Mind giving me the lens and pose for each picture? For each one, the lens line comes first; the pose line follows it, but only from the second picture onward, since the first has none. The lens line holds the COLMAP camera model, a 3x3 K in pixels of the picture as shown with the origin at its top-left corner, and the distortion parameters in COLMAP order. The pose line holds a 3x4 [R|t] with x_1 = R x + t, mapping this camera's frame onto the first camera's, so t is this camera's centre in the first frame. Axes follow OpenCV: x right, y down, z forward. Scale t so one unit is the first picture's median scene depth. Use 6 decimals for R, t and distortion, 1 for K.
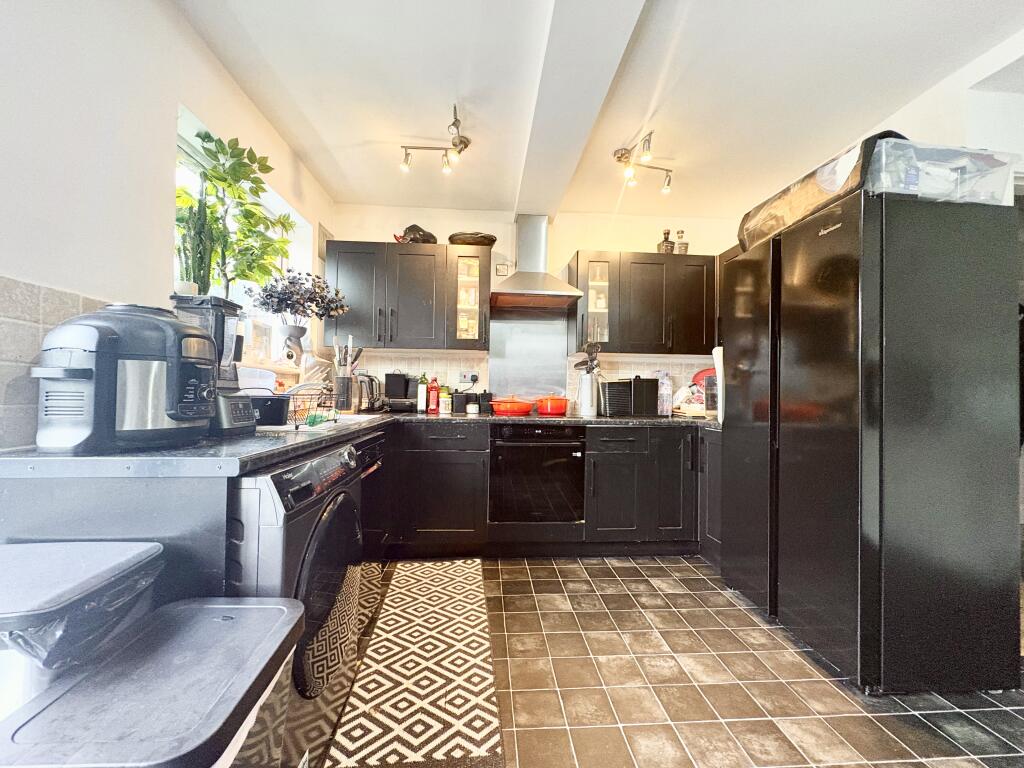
lens RADIAL K [[407.1, 0, 512.0], [0, 407.1, 384.0], [0, 0, 1]] dist [-0.000694, 0.000054]
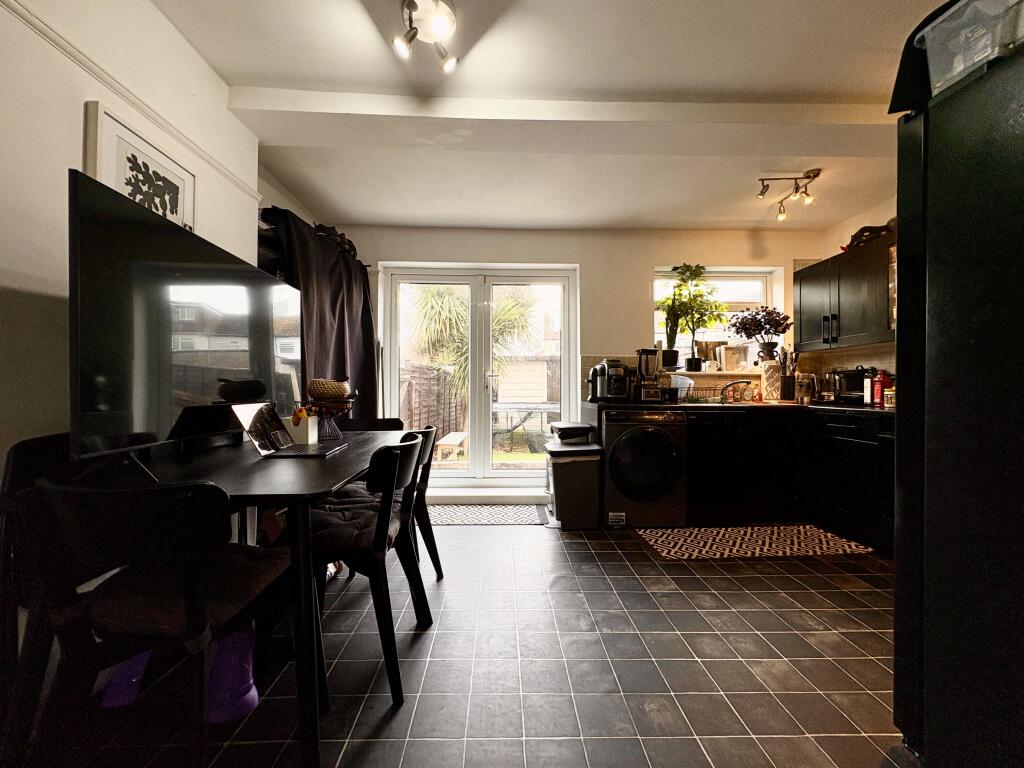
lens RADIAL K [[407.1, 0, 512.0], [0, 407.1, 384.0], [0, 0, 1]] dist [-0.000694, 0.000054]
pose [[-0.047324, -0.022998, -0.998615, 1.209118], [0.015051, 0.999605, -0.023734, 0.036057], [0.998766, -0.016154, -0.046959, 0.192946]]
